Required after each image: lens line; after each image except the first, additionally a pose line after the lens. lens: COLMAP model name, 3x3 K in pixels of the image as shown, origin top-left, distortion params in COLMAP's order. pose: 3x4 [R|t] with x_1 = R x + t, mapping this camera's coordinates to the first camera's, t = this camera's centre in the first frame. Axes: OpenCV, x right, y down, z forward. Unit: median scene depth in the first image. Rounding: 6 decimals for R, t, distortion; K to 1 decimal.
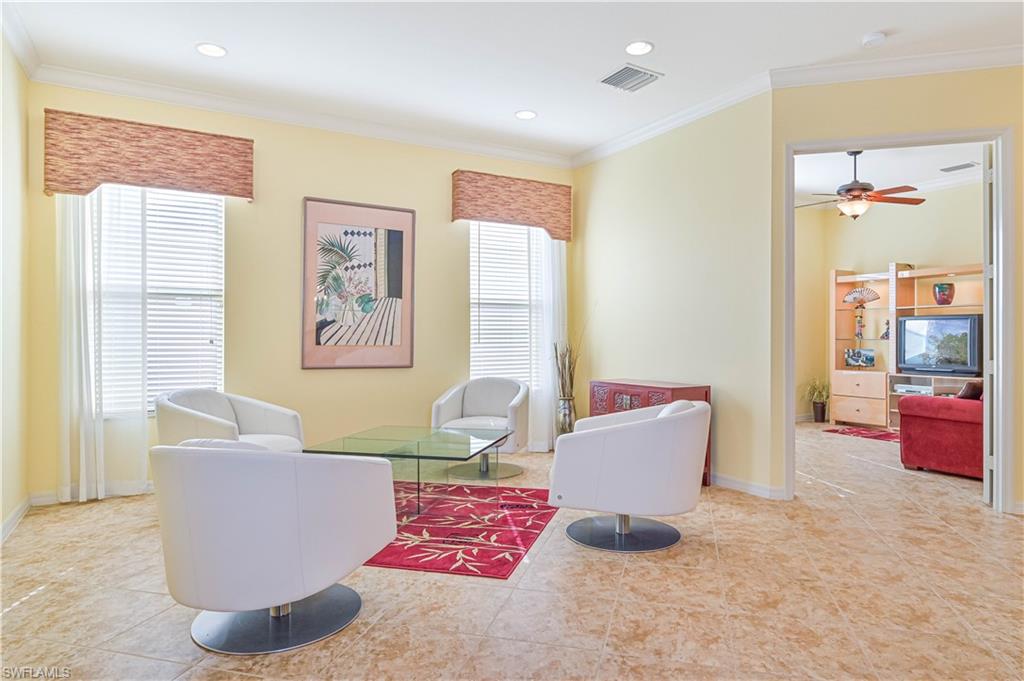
lens RADIAL K [[618.5, 0, 520.5], [0, 618.5, 334.5], [0, 0, 1]] dist [0.009692, 0.001843]
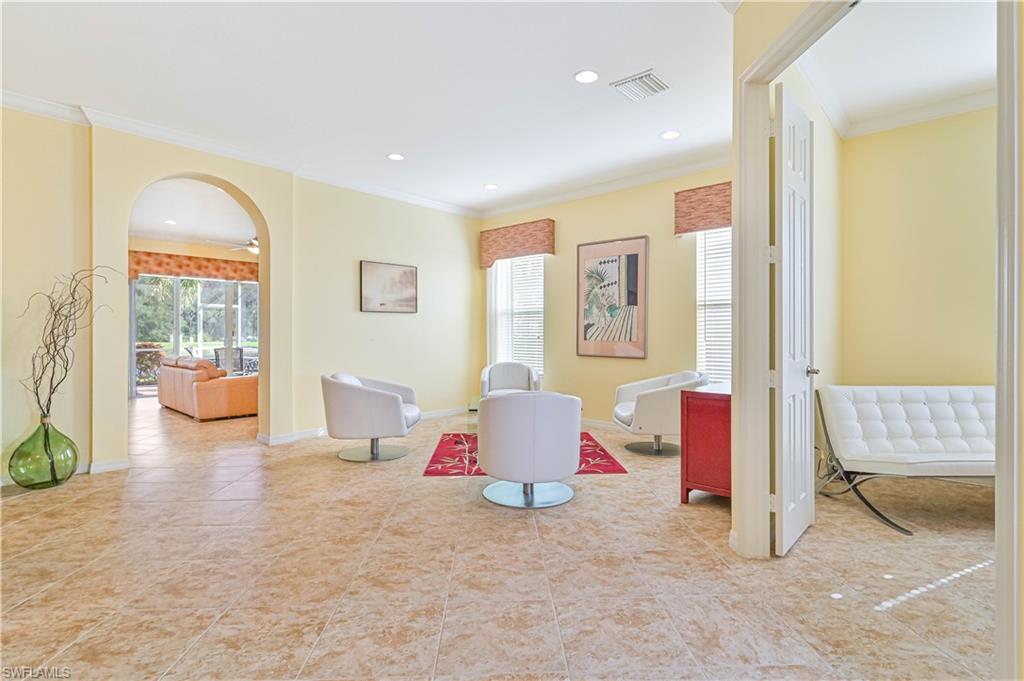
lens RADIAL K [[494.7, 0, 521.7], [0, 494.7, 338.5], [0, 0, 1]] dist [-0.002703, -0.001050]
pose [[0.300445, 0.010598, -0.953740, 0.776548], [-0.000735, 0.999941, 0.010880, -0.000038], [0.953799, -0.002568, 0.300435, 0.482548]]
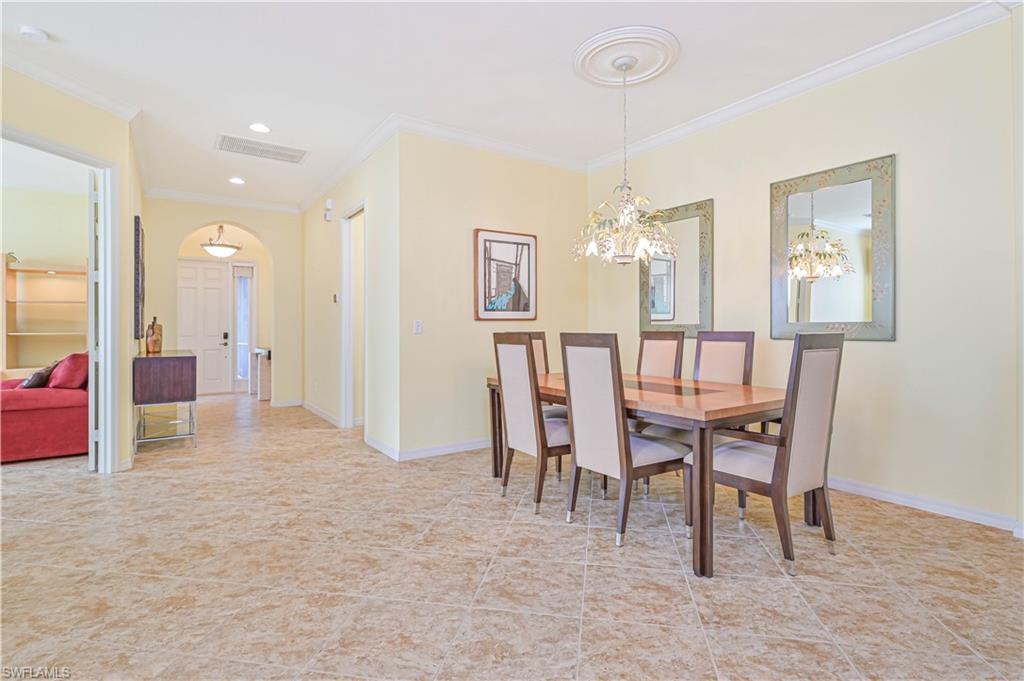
lens RADIAL K [[494.7, 0, 521.5], [0, 494.7, 330.9], [0, 0, 1]] dist [-0.002703, -0.001050]
pose [[-0.088218, -0.001931, 0.996099, -0.213529], [0.004064, 0.999989, 0.002298, 0.003293], [-0.996093, 0.004250, -0.088209, 0.216384]]
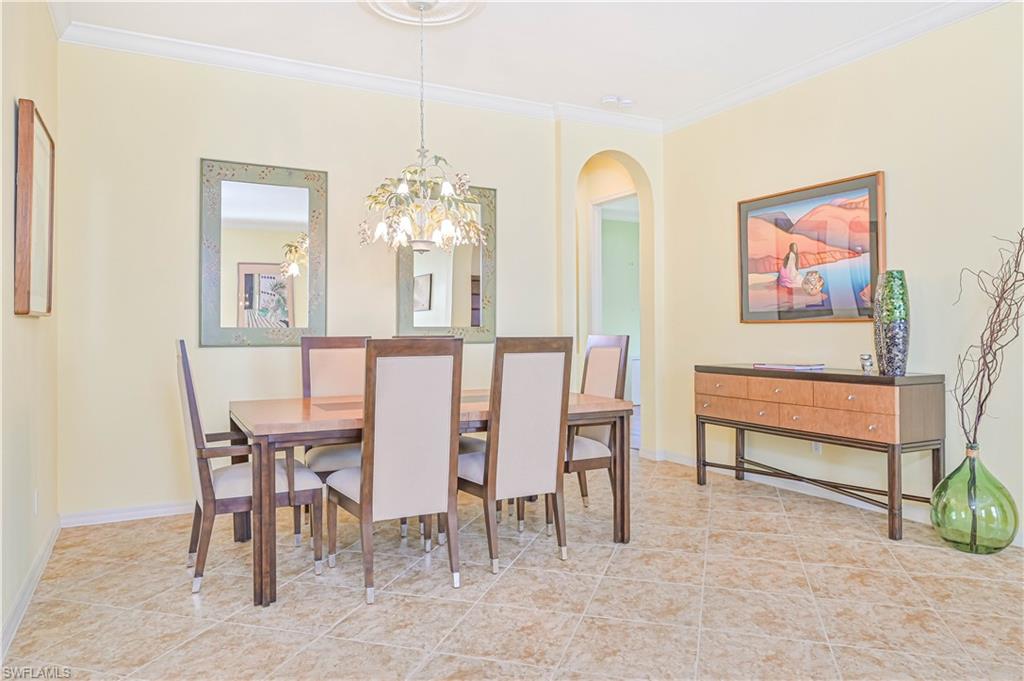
lens RADIAL K [[679.2, 0, 515.8], [0, 679.2, 335.4], [0, 0, 1]] dist [-0.001368, -0.000549]
pose [[-0.999229, 0.006674, 0.038683, 0.304534], [0.006912, 0.999958, 0.006018, 0.001441], [-0.038641, 0.006280, -0.999233, 0.739594]]
